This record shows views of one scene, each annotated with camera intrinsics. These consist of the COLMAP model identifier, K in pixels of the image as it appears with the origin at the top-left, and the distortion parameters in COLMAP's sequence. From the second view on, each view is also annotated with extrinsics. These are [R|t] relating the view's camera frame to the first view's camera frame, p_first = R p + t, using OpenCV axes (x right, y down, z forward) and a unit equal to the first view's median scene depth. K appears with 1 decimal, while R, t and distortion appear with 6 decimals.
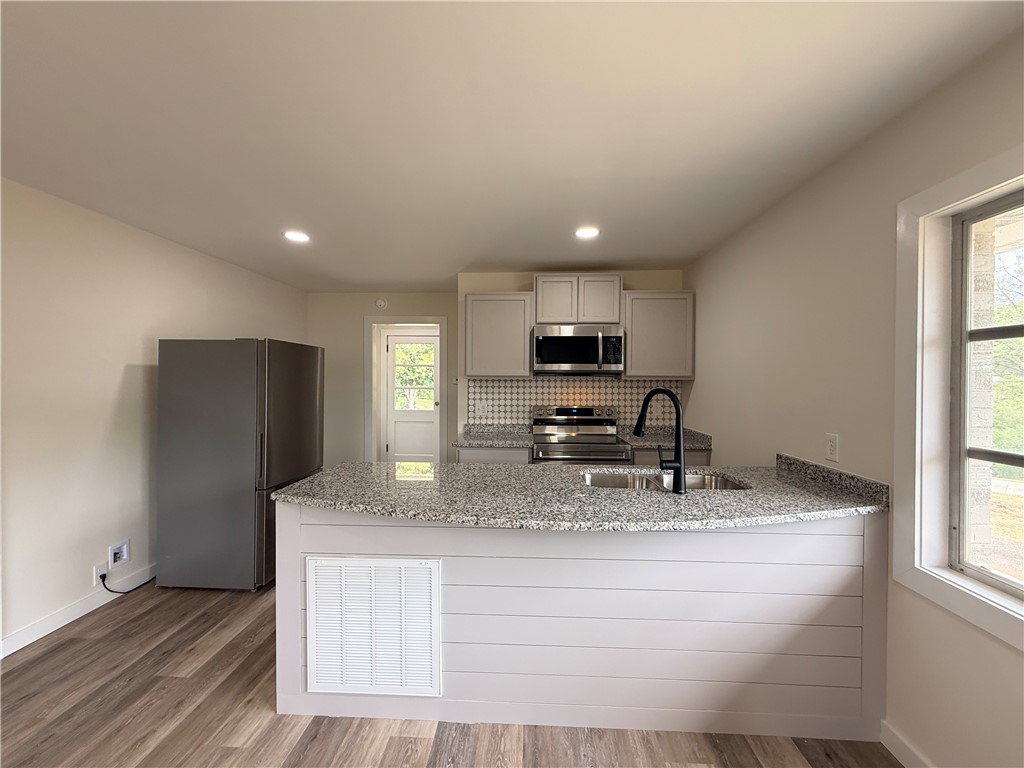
lens RADIAL K [[410.0, 0, 511.7], [0, 410.0, 379.1], [0, 0, 1]] dist [-0.001808, -0.000640]
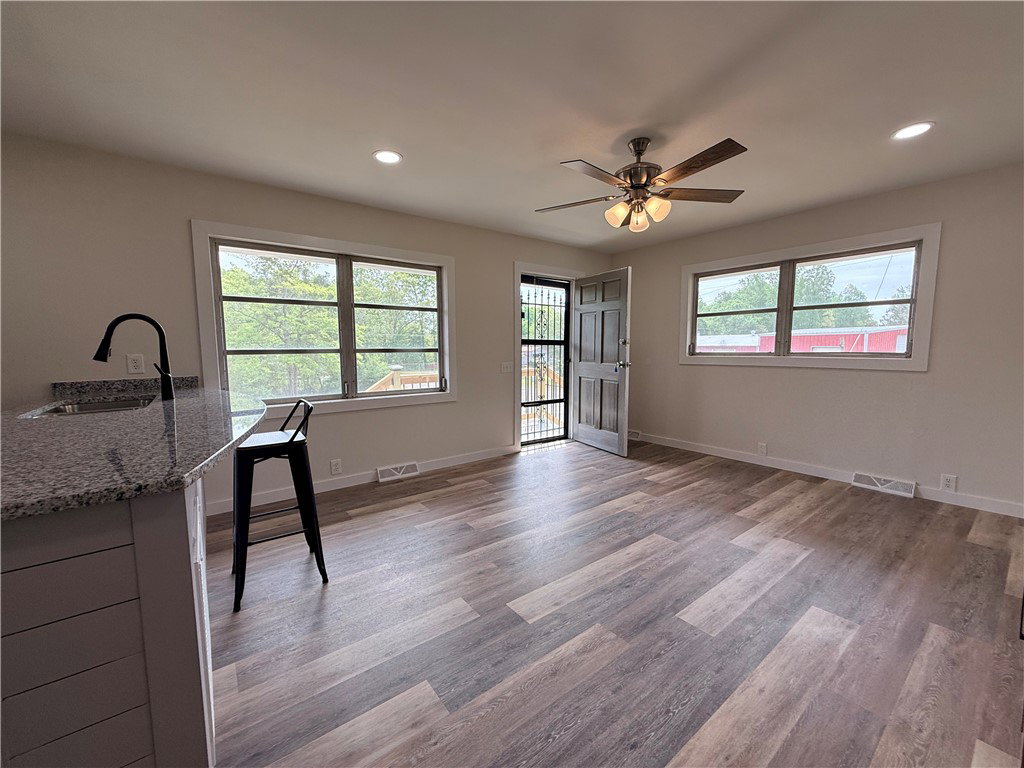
lens RADIAL K [[410.0, 0, 509.5], [0, 410.0, 386.1], [0, 0, 1]] dist [-0.001808, -0.000640]
pose [[-0.643825, -0.074759, 0.761512, -1.124086], [0.007588, 0.994543, 0.104052, 0.104489], [-0.765135, 0.072770, -0.639744, 0.917551]]
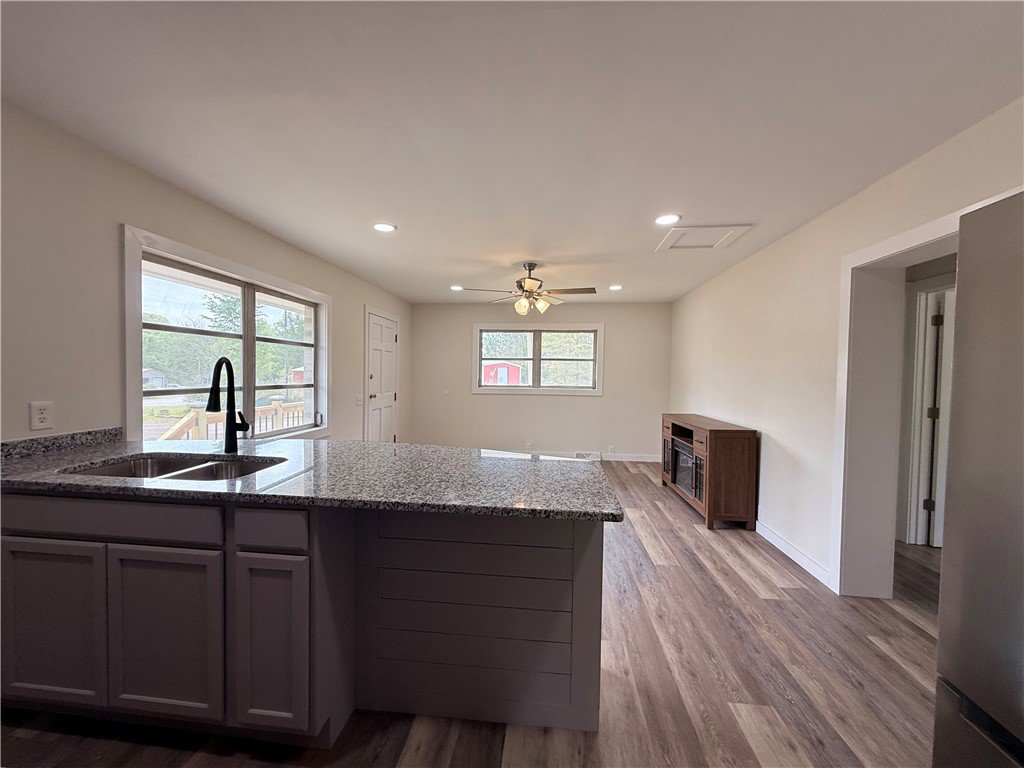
lens RADIAL K [[410.0, 0, 516.3], [0, 410.0, 385.1], [0, 0, 1]] dist [-0.001808, -0.000640]
pose [[-0.998982, -0.021291, 0.039766, -0.372324], [-0.019870, 0.999162, 0.035791, 0.037813], [-0.040495, 0.034964, -0.998568, 1.905769]]
